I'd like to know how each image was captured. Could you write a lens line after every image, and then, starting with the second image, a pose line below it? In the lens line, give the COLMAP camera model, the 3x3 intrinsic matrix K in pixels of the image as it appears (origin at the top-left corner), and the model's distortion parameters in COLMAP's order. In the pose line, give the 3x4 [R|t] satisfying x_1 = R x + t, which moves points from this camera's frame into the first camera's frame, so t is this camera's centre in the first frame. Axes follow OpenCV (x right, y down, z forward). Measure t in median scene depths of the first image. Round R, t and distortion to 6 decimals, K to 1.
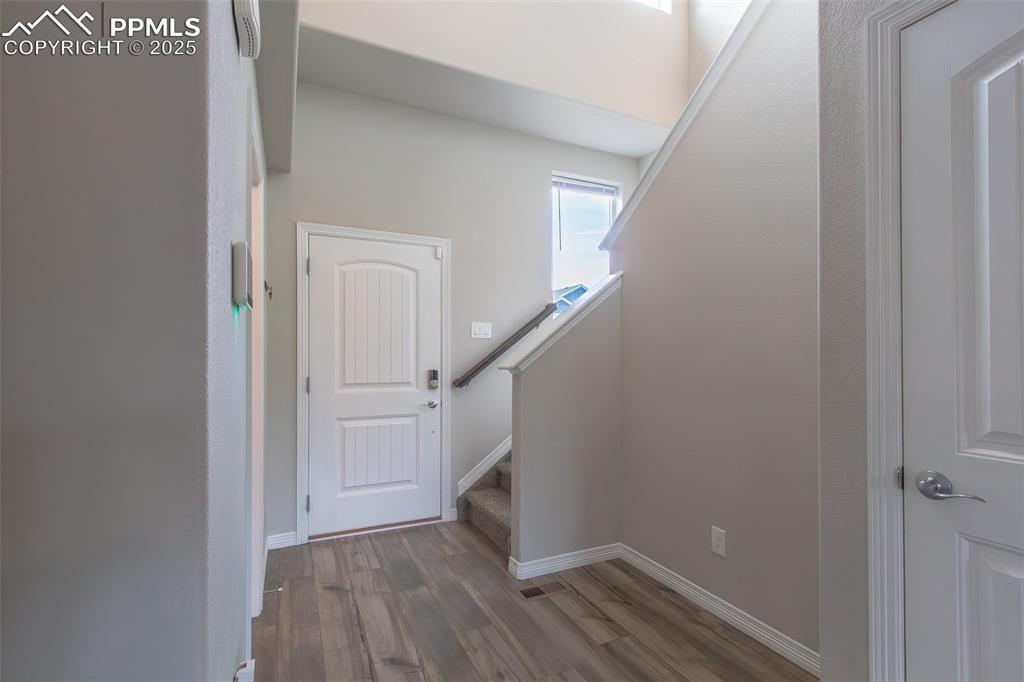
lens RADIAL K [[473.4, 0, 512.0], [0, 473.4, 352.0], [0, 0, 1]] dist [0.004845, -0.000970]
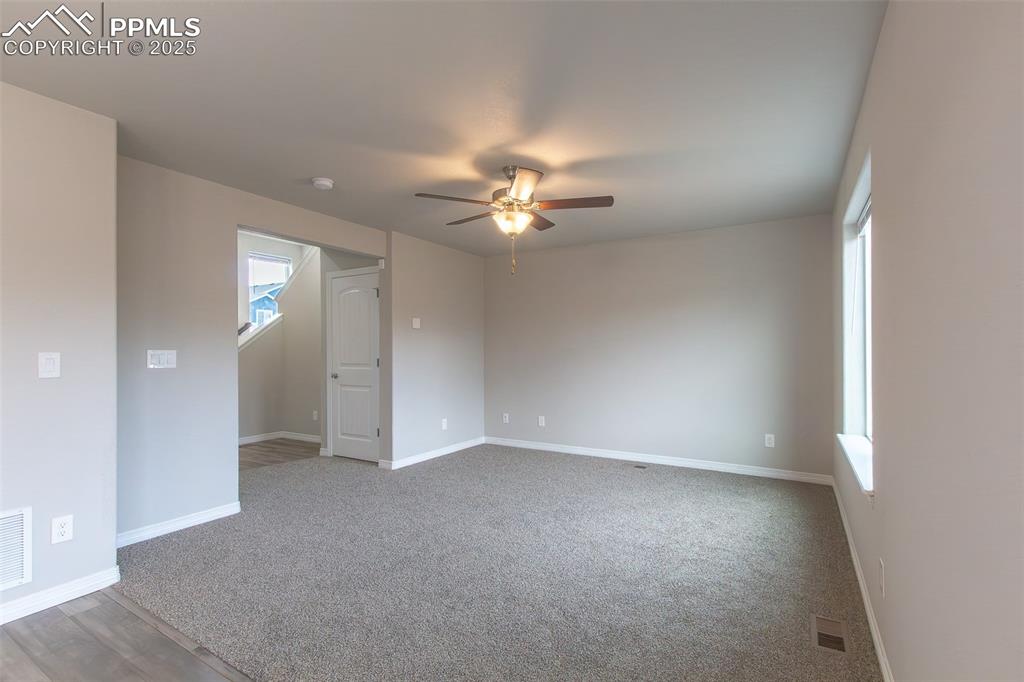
lens RADIAL K [[473.4, 0, 512.0], [0, 473.4, 352.0], [0, 0, 1]] dist [0.004845, -0.000970]
pose [[0.836411, -0.001693, 0.548100, -0.070655], [0.000667, 0.999998, 0.002071, 0.008728], [-0.548103, -0.001367, 0.836410, -1.098578]]
